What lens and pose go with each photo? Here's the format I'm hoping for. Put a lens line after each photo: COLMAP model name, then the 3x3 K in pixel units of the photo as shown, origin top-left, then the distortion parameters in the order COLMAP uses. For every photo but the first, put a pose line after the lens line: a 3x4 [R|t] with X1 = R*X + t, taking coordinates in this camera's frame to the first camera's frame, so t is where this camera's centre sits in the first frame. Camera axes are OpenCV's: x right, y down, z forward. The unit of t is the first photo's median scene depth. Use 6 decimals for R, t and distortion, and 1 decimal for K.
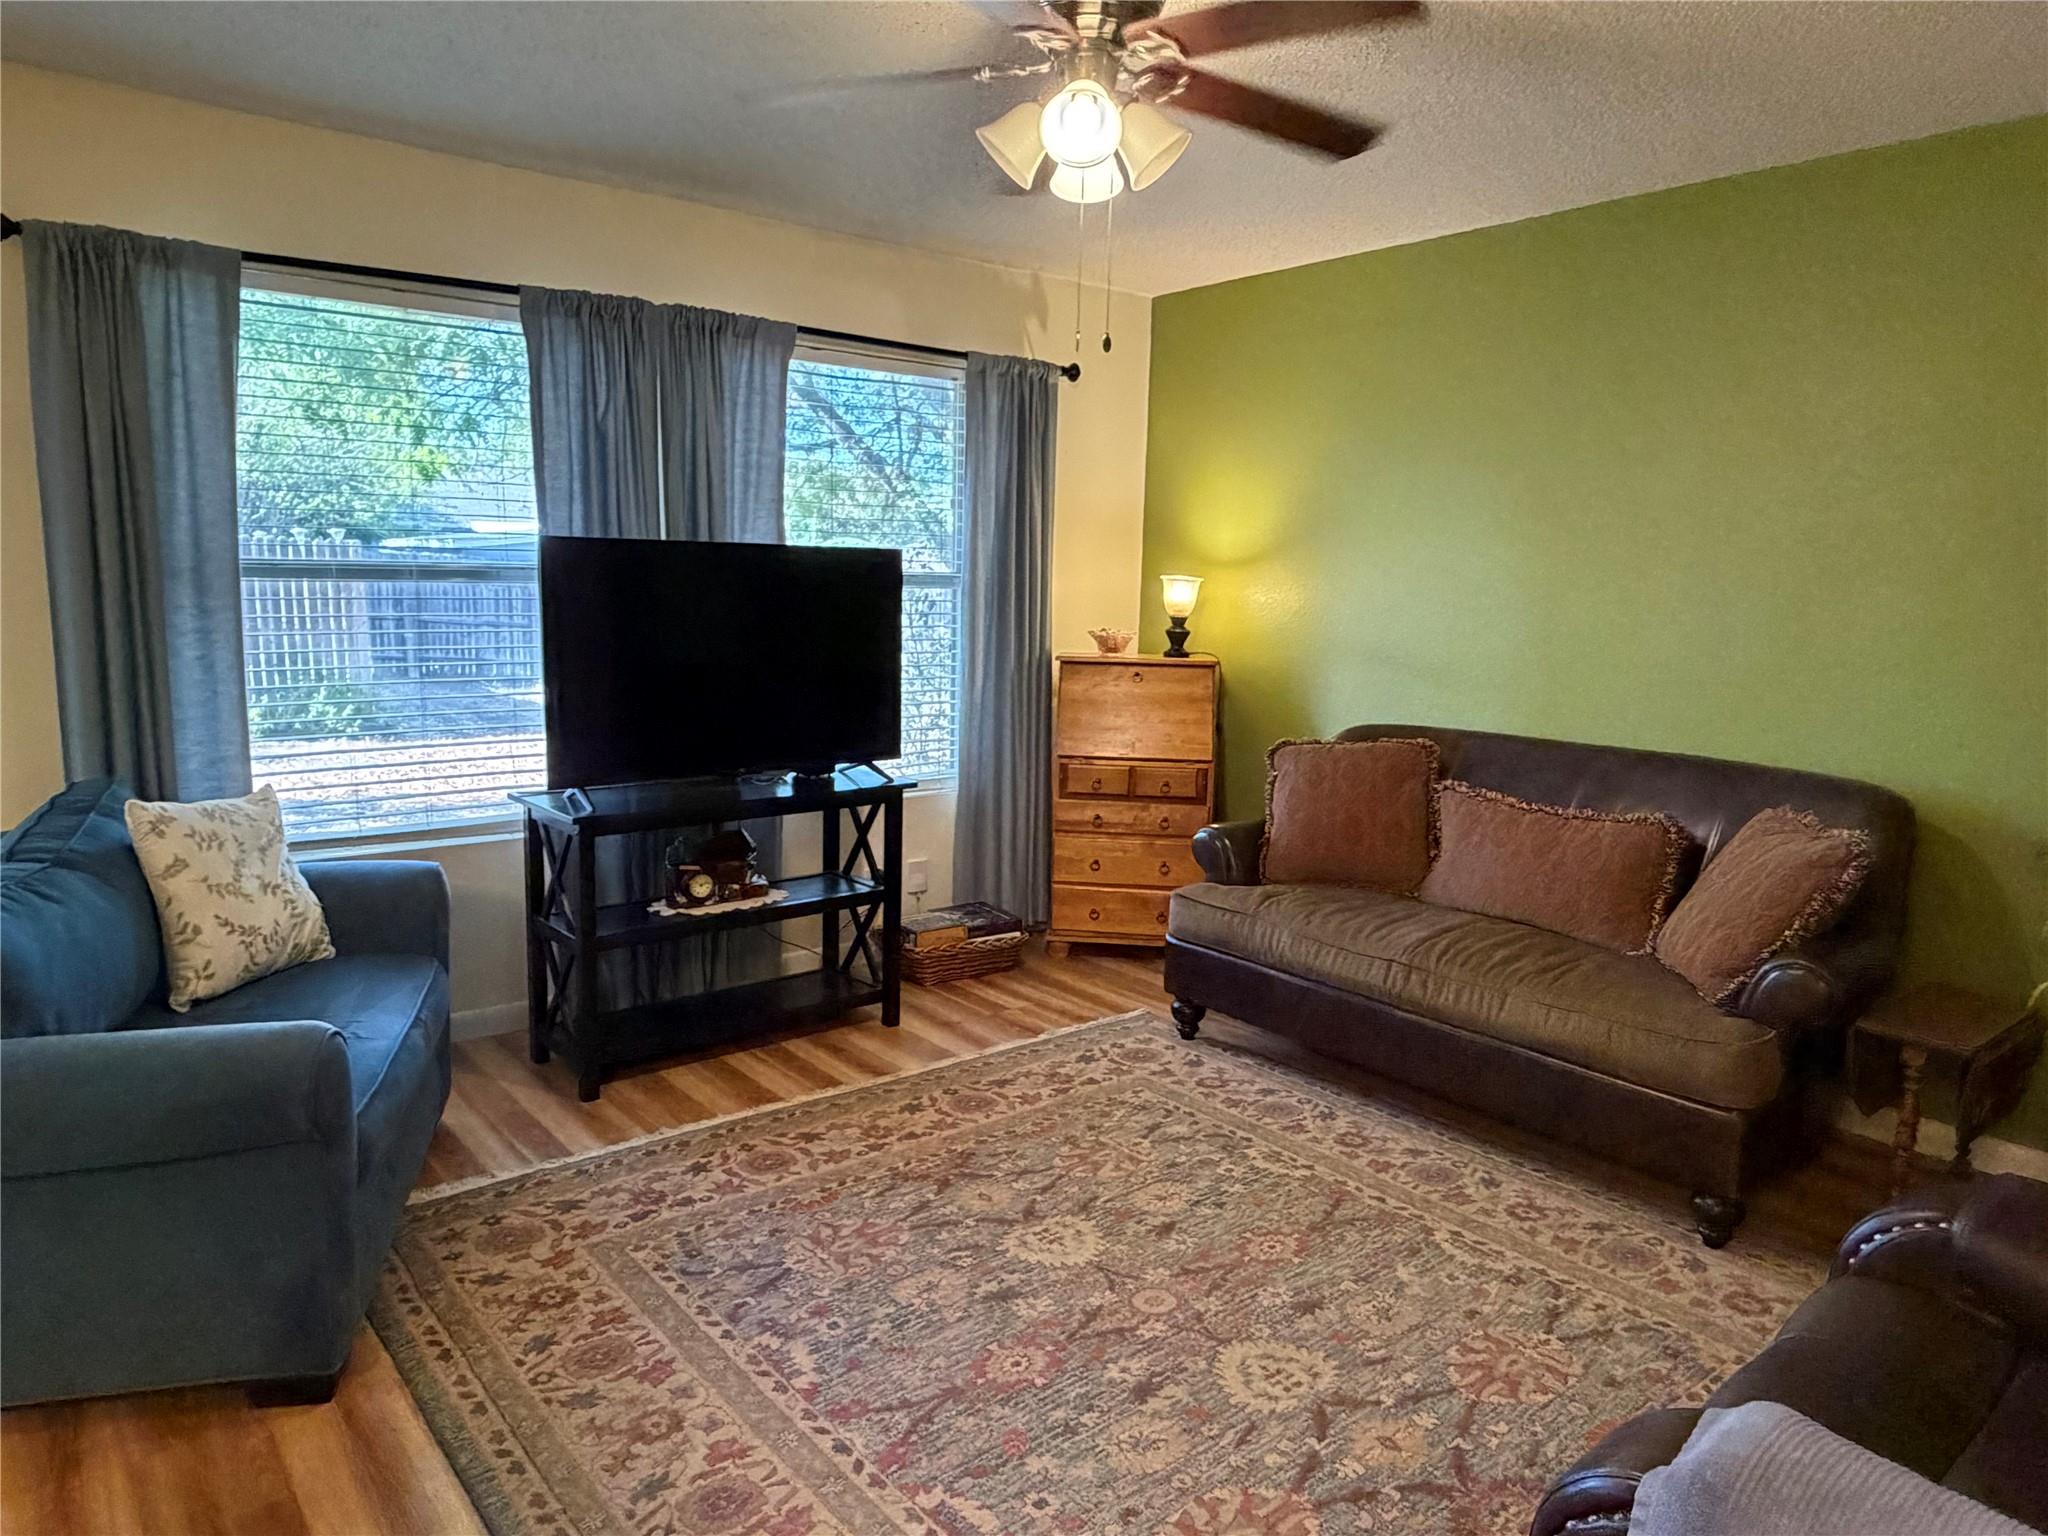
lens RADIAL K [[1330.9, 0, 1010.4], [0, 1330.9, 767.5], [0, 0, 1]] dist [0.001982, -0.004533]
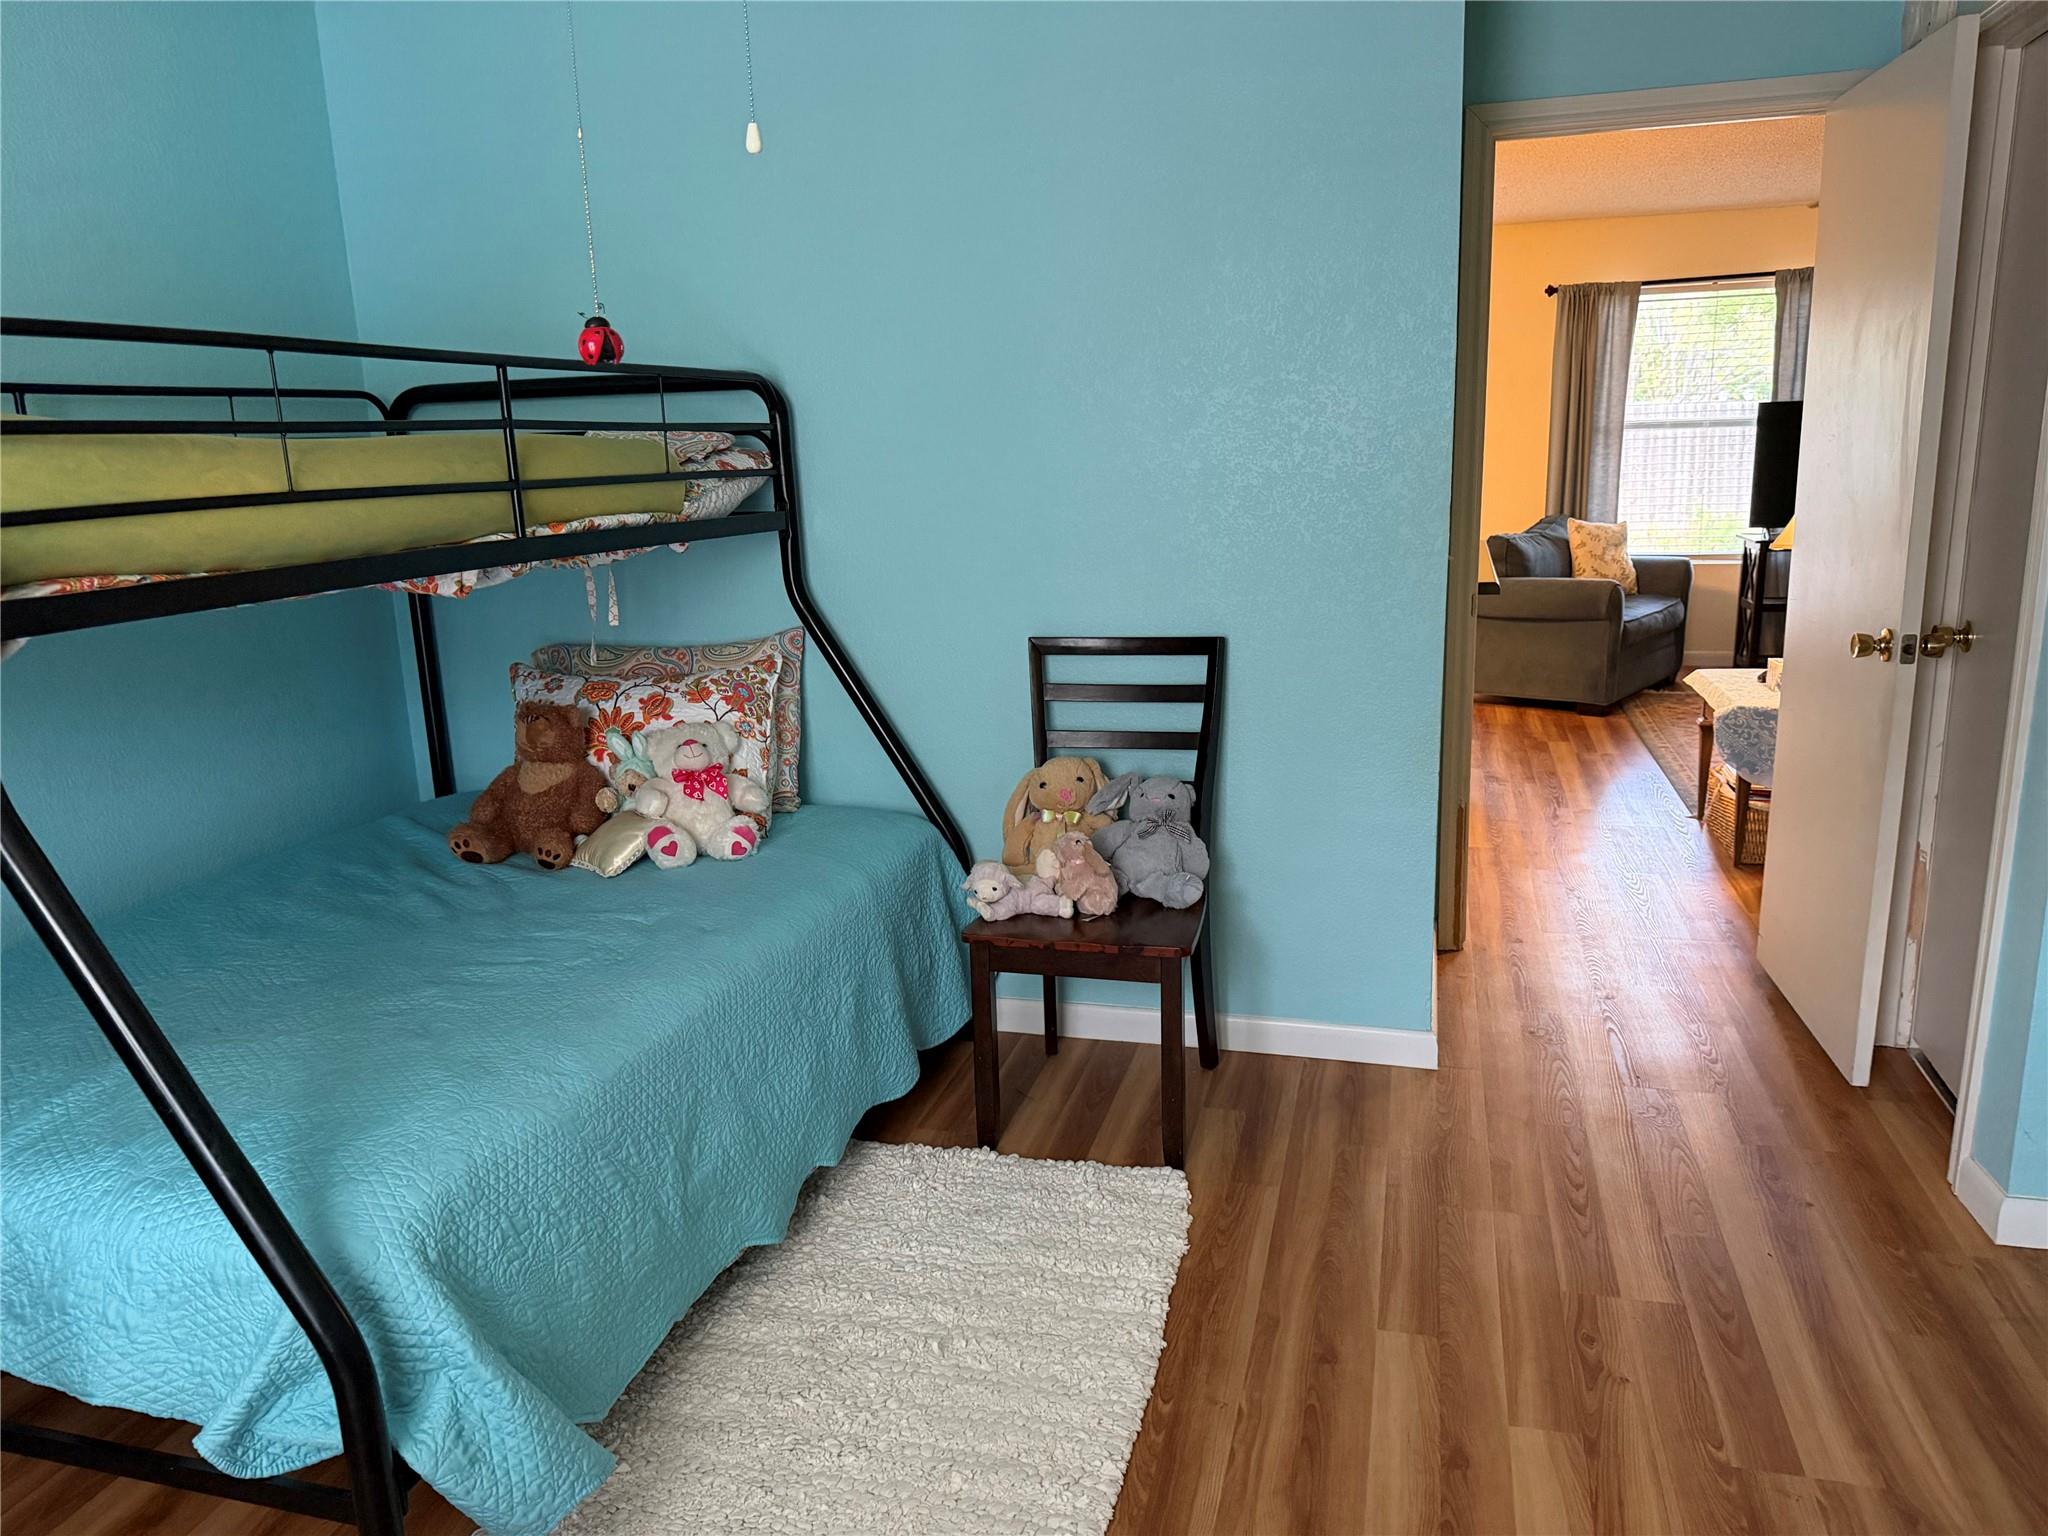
lens RADIAL K [[1423.1, 0, 1015.8], [0, 1423.1, 757.1], [0, 0, 1]] dist [0.064571, -0.098428]
pose [[0.575182, 0.139769, -0.805996, 0.892515], [-0.069700, 0.990086, 0.121953, 0.186440], [0.815051, -0.013967, 0.579221, -1.293029]]
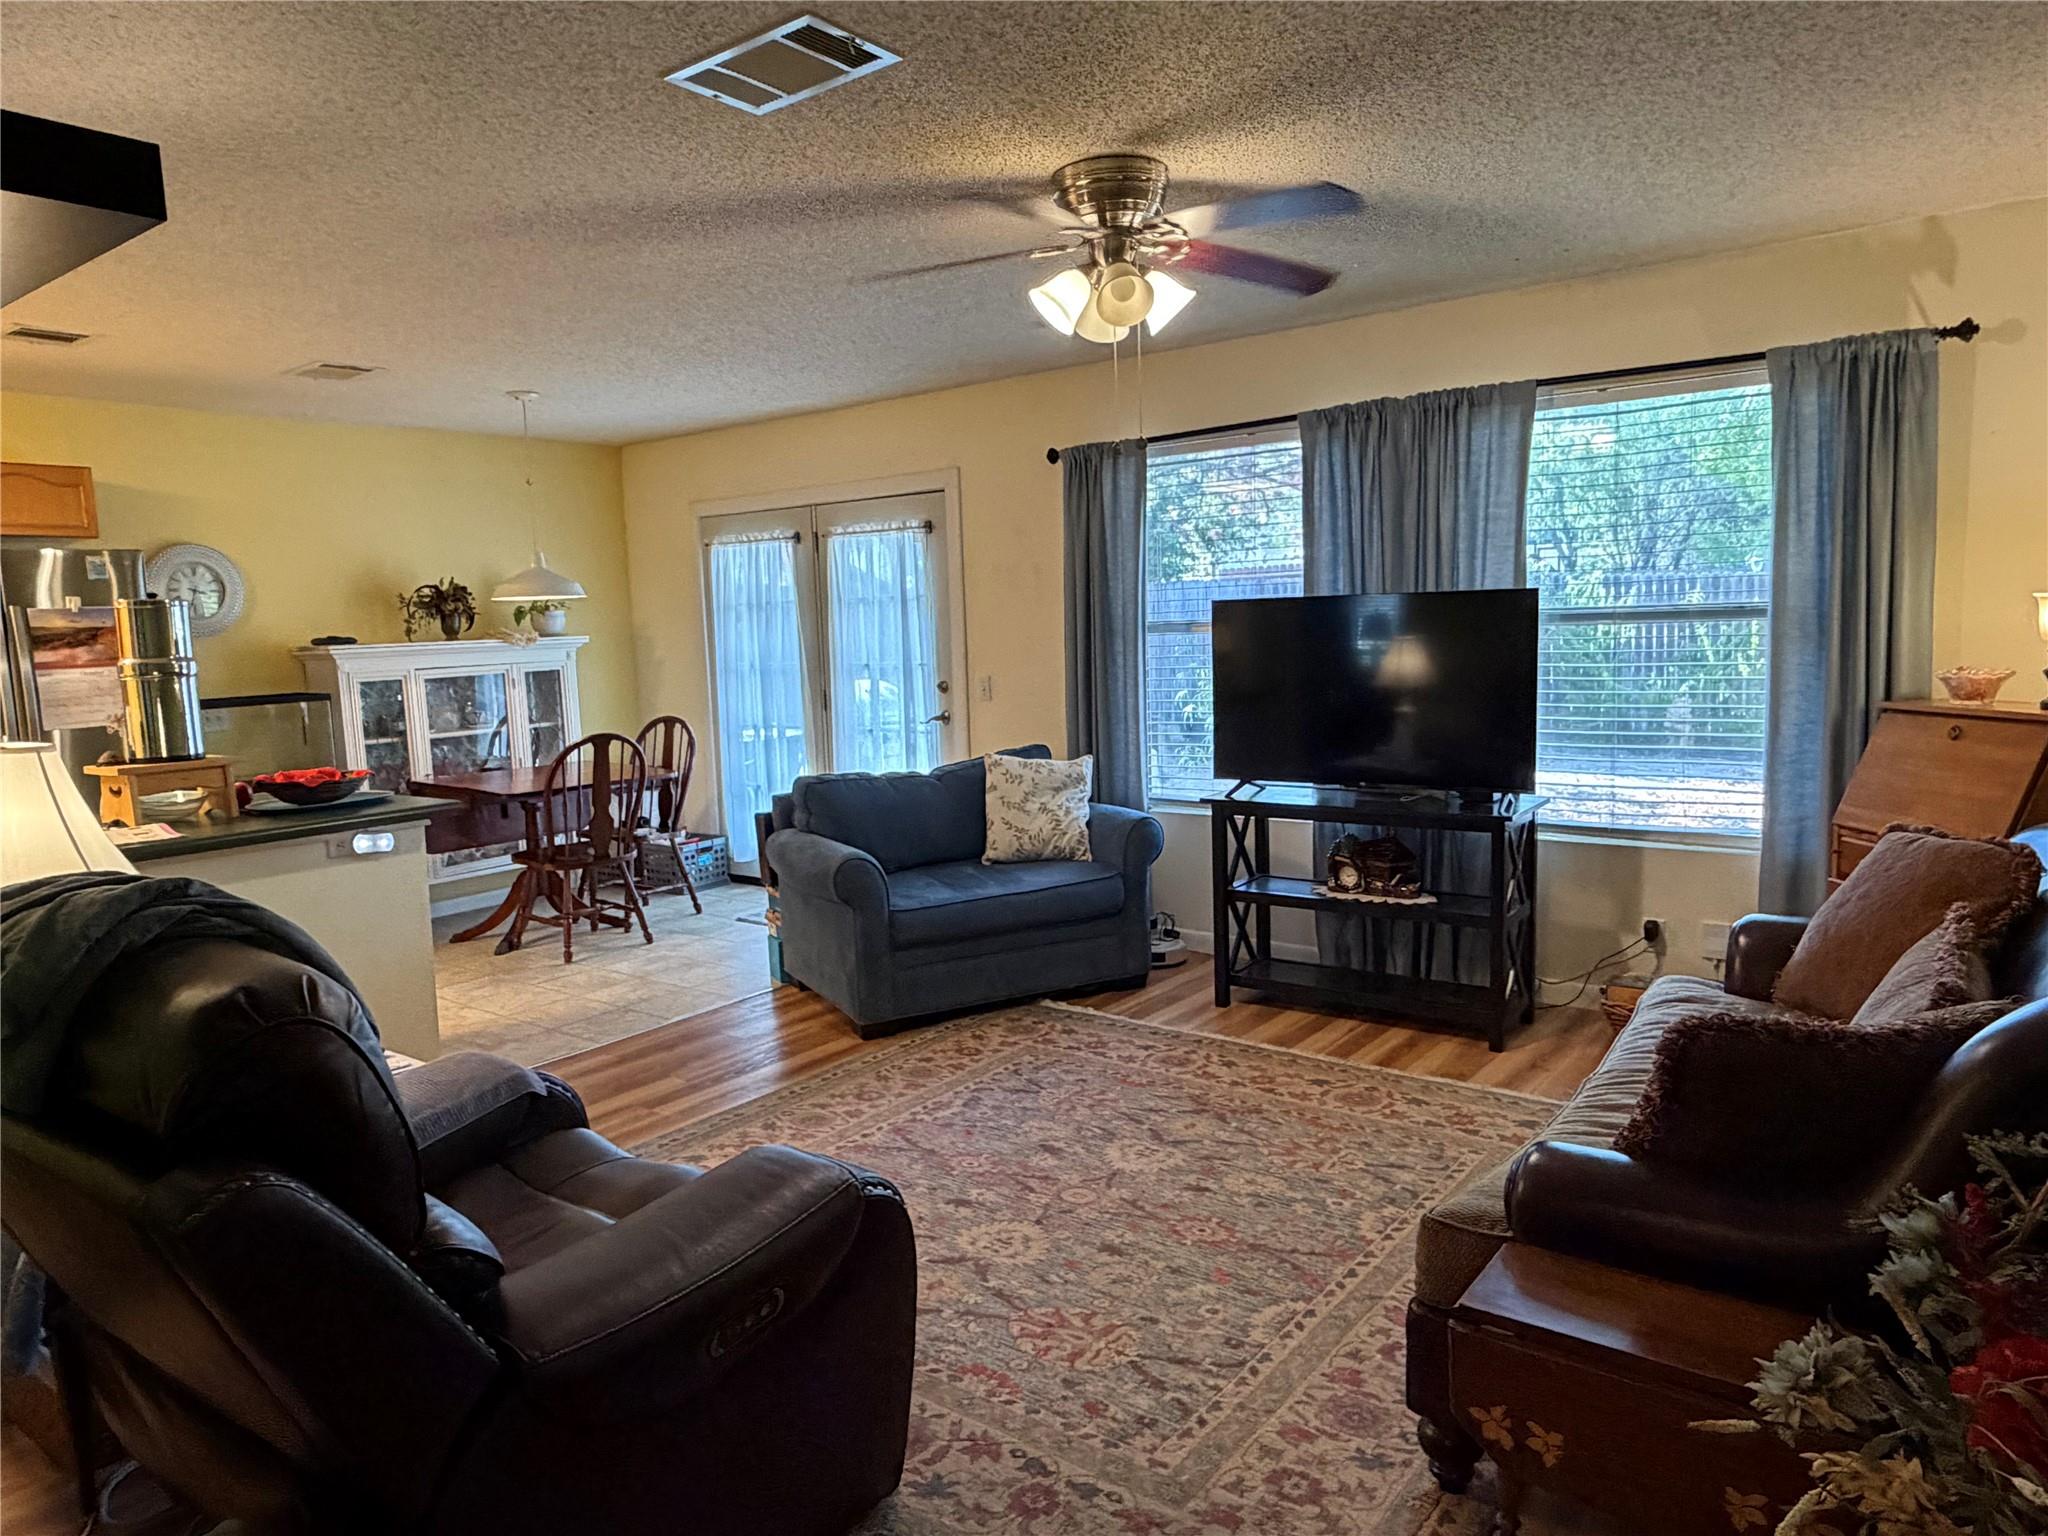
lens RADIAL K [[1330.9, 0, 1010.4], [0, 1330.9, 767.5], [0, 0, 1]] dist [0.001982, -0.004533]
pose [[0.229531, 0.078439, -0.970136, 1.060227], [-0.102715, 0.993133, 0.055996, -0.056228], [0.967866, 0.086795, 0.236011, 0.493841]]
